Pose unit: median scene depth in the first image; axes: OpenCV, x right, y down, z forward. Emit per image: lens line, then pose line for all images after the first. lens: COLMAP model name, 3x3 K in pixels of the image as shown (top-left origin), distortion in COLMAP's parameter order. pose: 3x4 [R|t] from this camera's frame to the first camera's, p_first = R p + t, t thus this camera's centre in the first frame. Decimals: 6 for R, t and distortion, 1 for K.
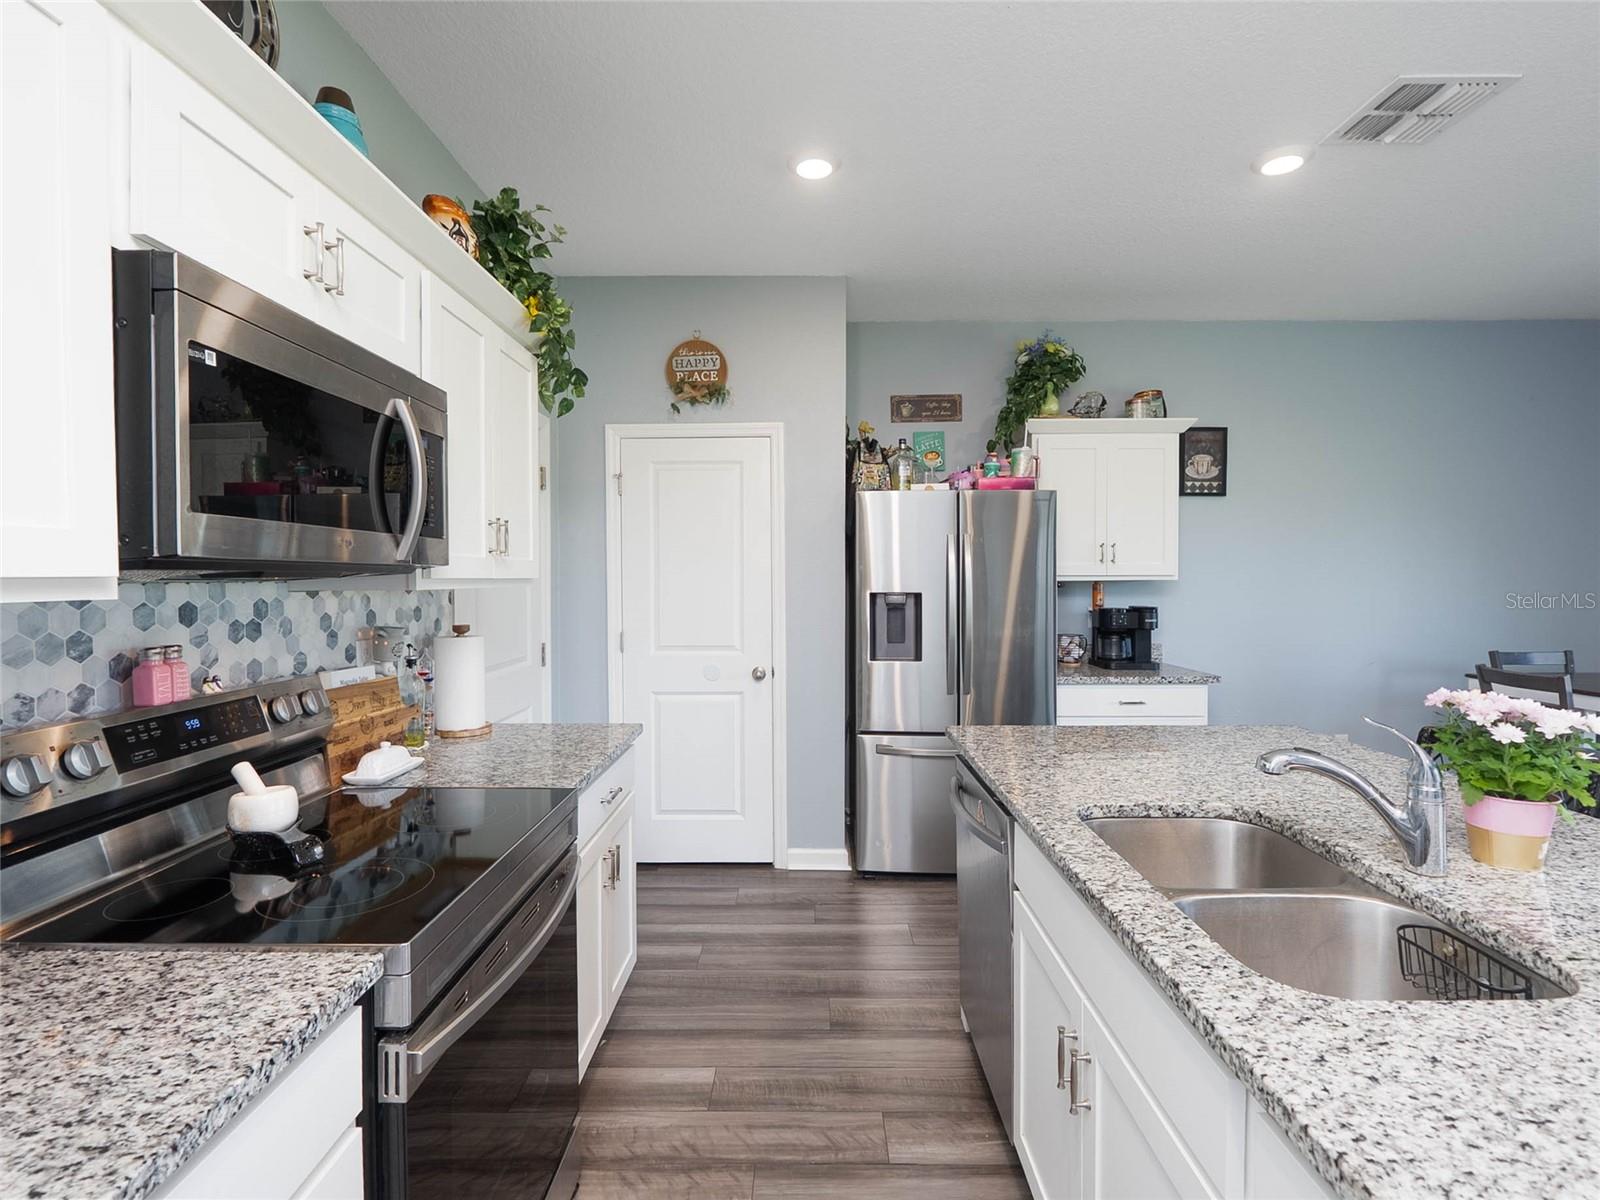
lens RADIAL K [[765.6, 0, 808.4], [0, 765.6, 591.7], [0, 0, 1]] dist [-0.009532, -0.000969]
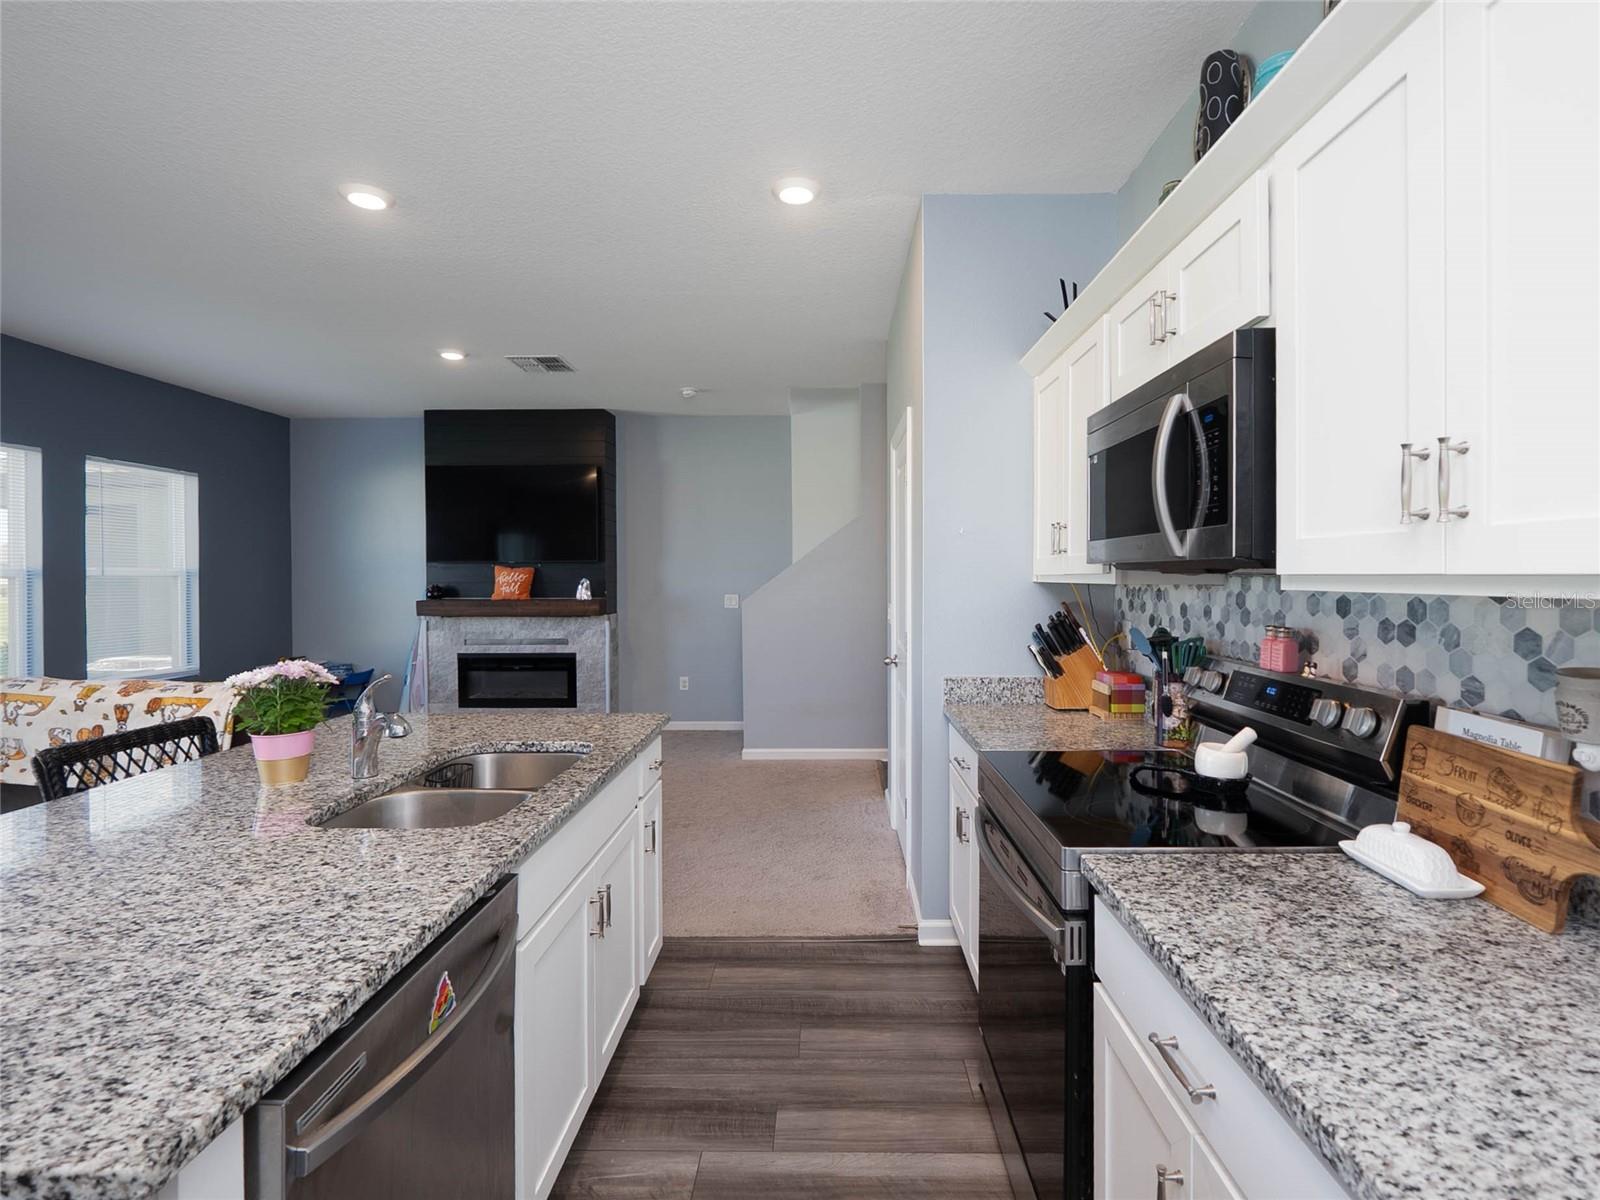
lens RADIAL K [[765.6, 0, 823.0], [0, 765.6, 583.8], [0, 0, 1]] dist [-0.009532, -0.000969]
pose [[-0.999985, 0.005284, -0.001462, -0.040178], [0.005239, 0.999569, 0.028896, -0.021471], [0.001614, 0.028888, -0.999581, 1.166721]]
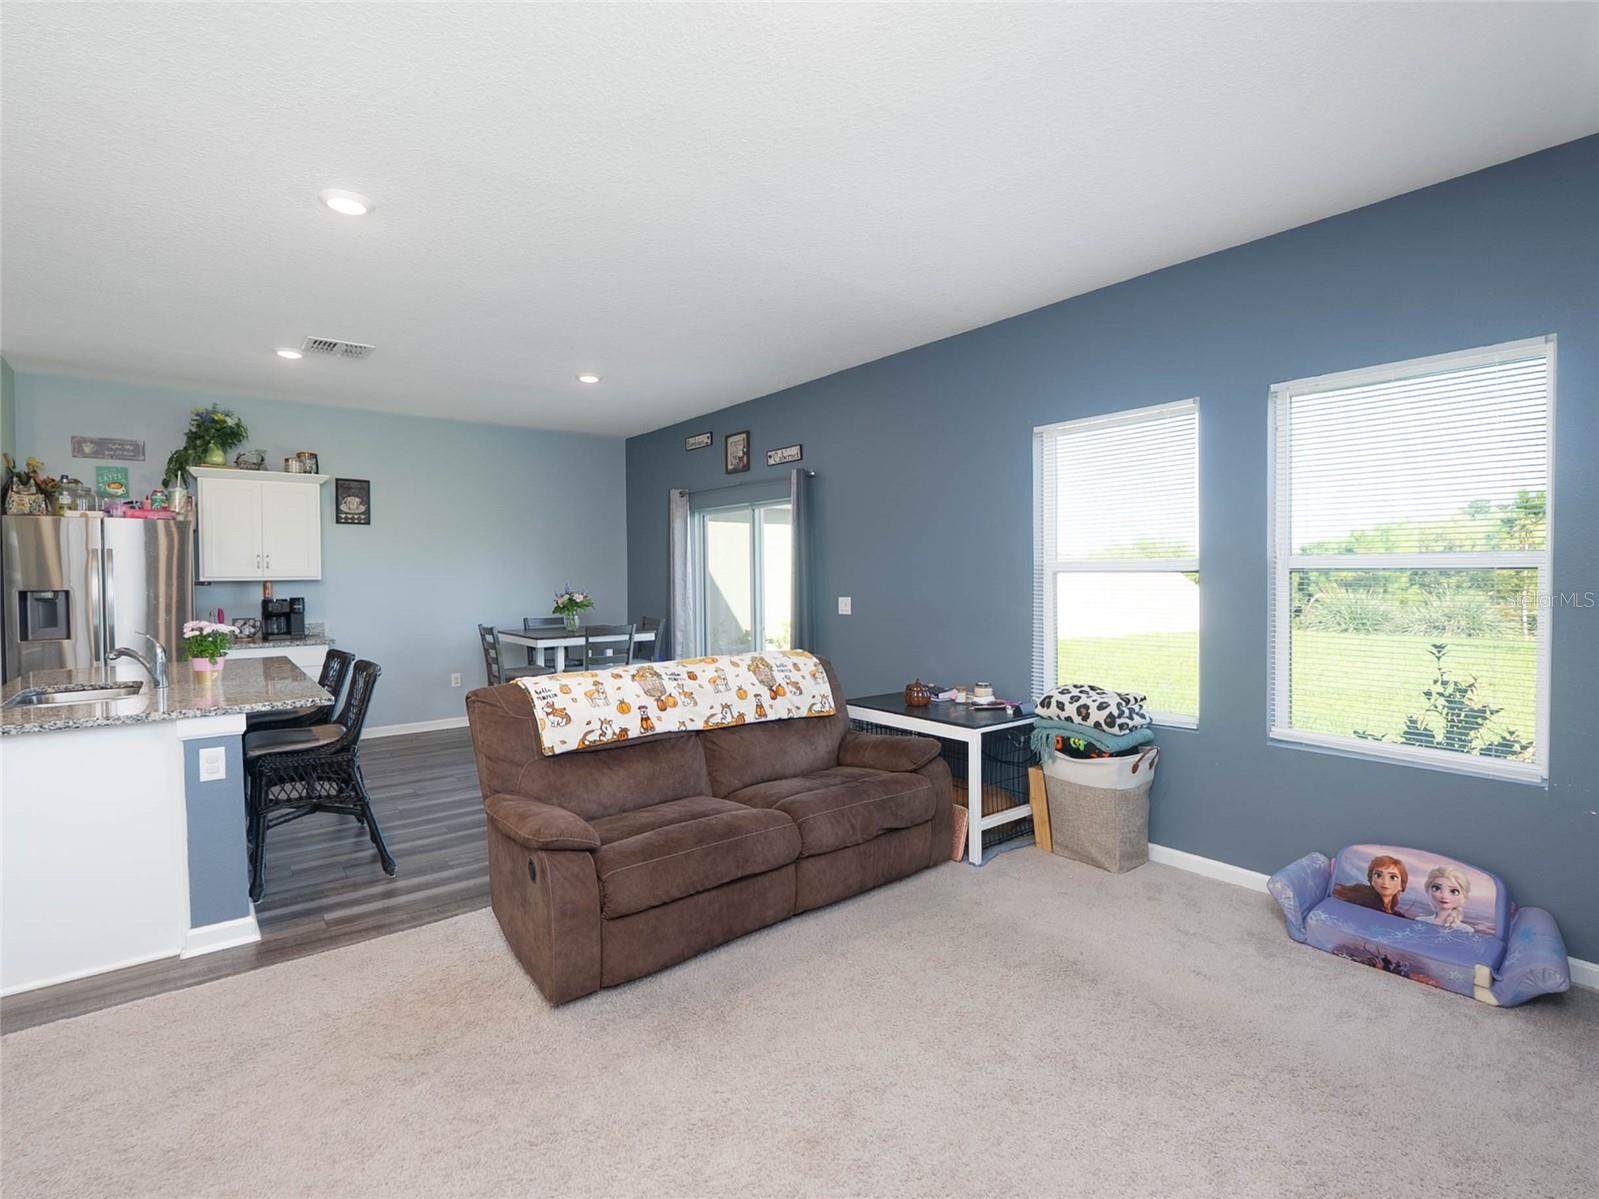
lens RADIAL K [[765.1, 0, 810.2], [0, 765.1, 593.4], [0, 0, 1]] dist [-0.009532, -0.000969]
pose [[0.775059, -0.017810, 0.631638, 0.423335], [0.015995, 0.999835, 0.008564, 0.021923], [-0.631687, 0.003465, 0.775216, -1.211675]]
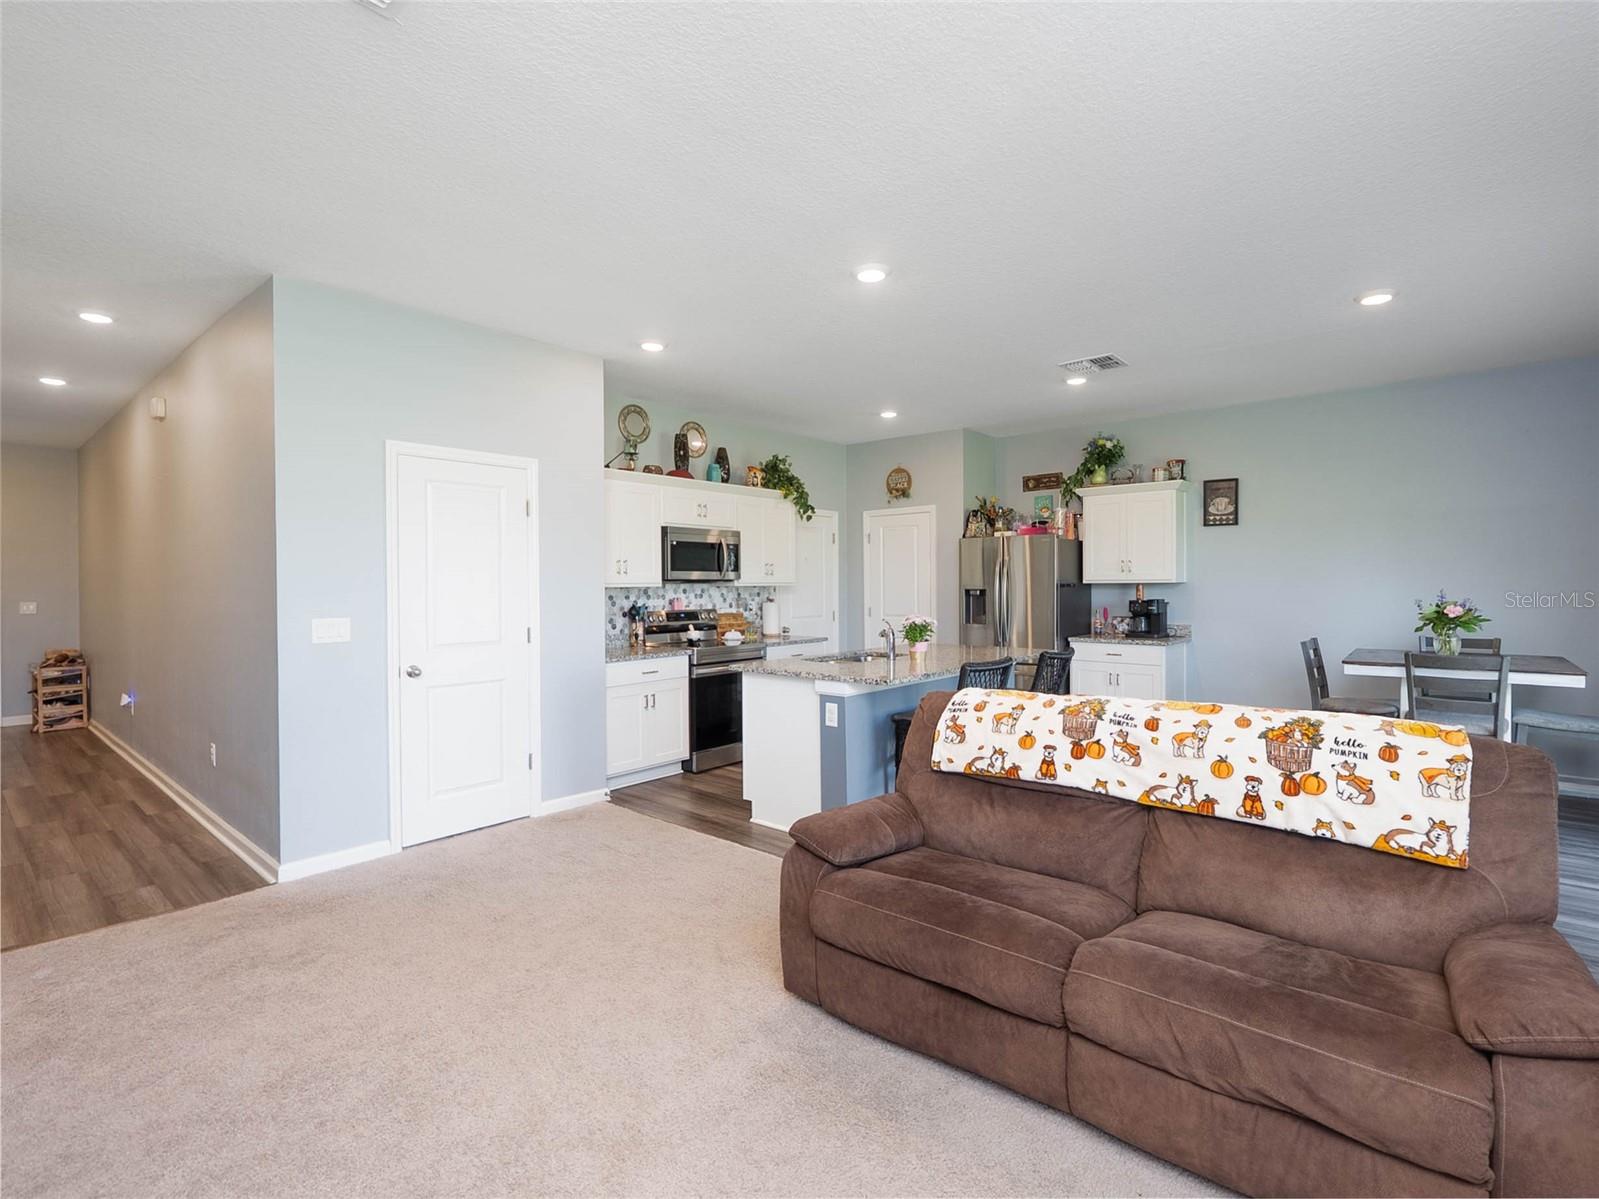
lens RADIAL K [[765.1, 0, 809.3], [0, 765.1, 593.9], [0, 0, 1]] dist [-0.009532, -0.000969]
pose [[0.763325, 0.007957, -0.645966, 1.396894], [-0.009250, 0.999956, 0.001387, 0.017996], [0.645949, 0.004916, 0.763365, -1.024608]]
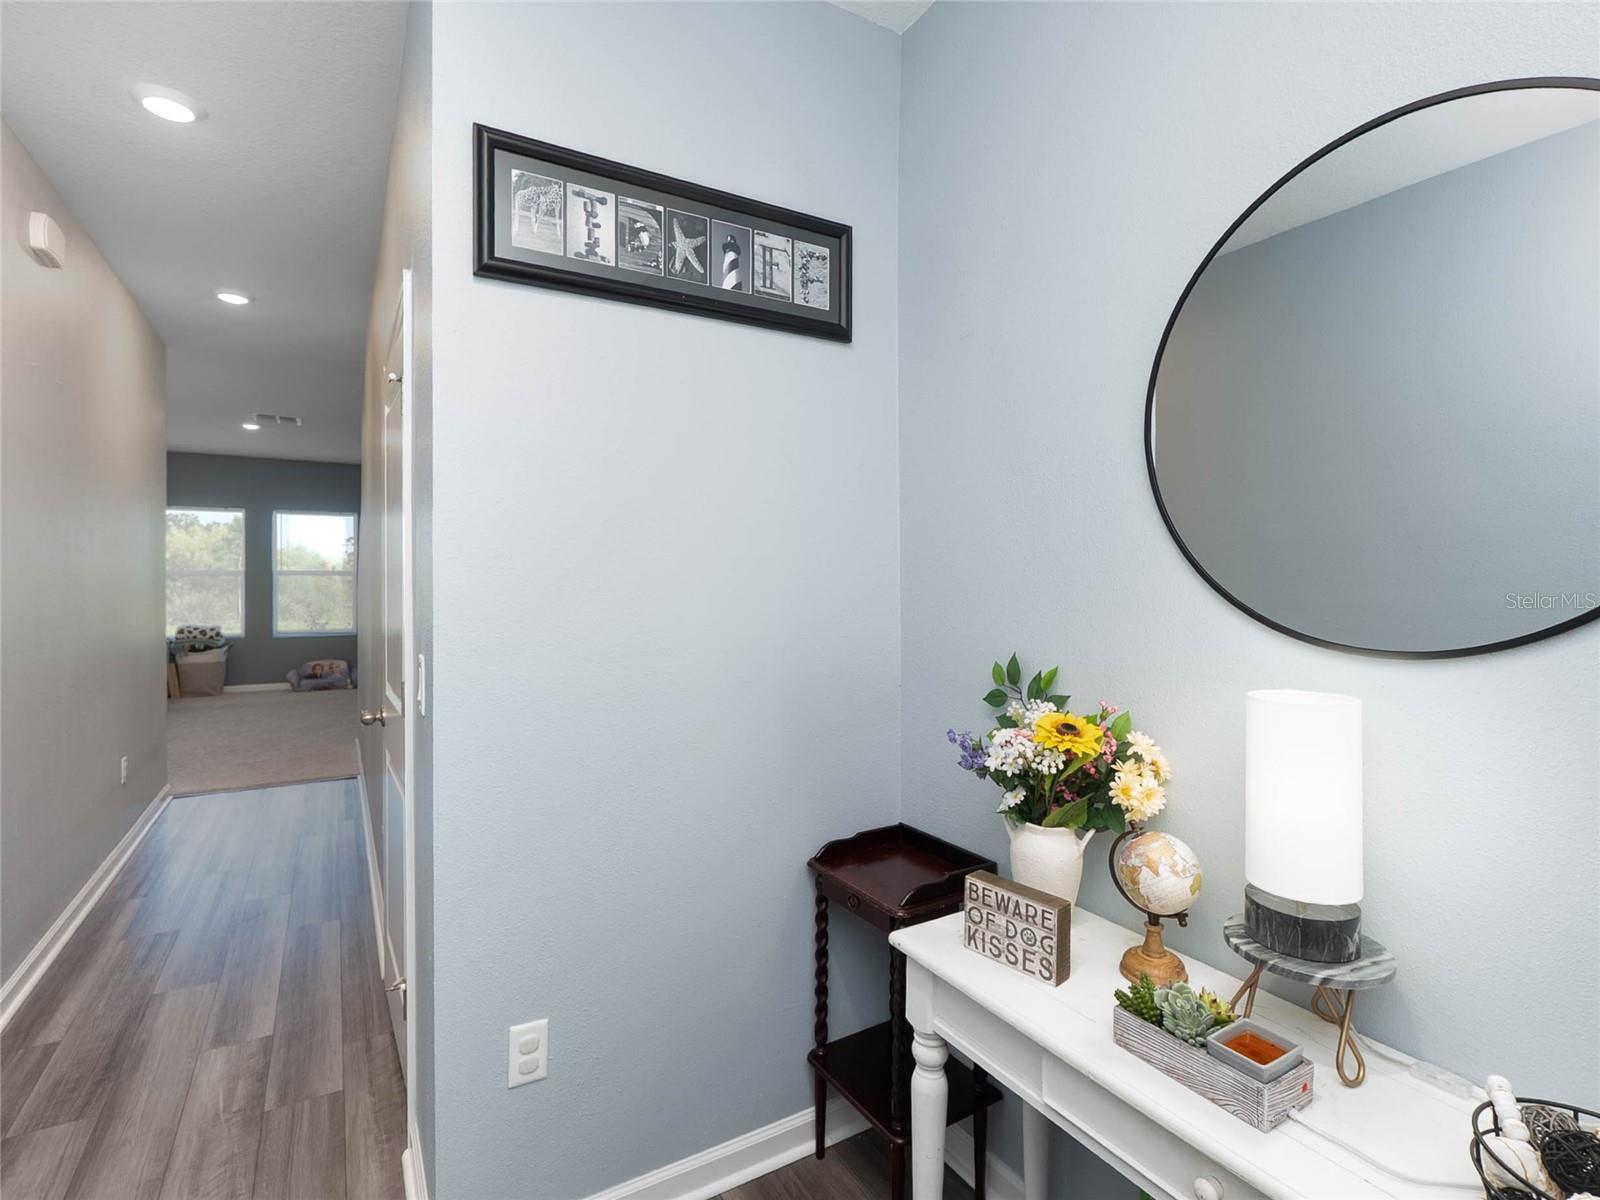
lens RADIAL K [[765.6, 0, 793.9], [0, 765.6, 575.3], [0, 0, 1]] dist [-0.009532, -0.000969]
pose [[-0.519488, 0.003103, 0.854472, -2.497407], [0.015384, 0.999865, 0.005722, 0.022147], [-0.854339, 0.016118, -0.519466, -0.947491]]
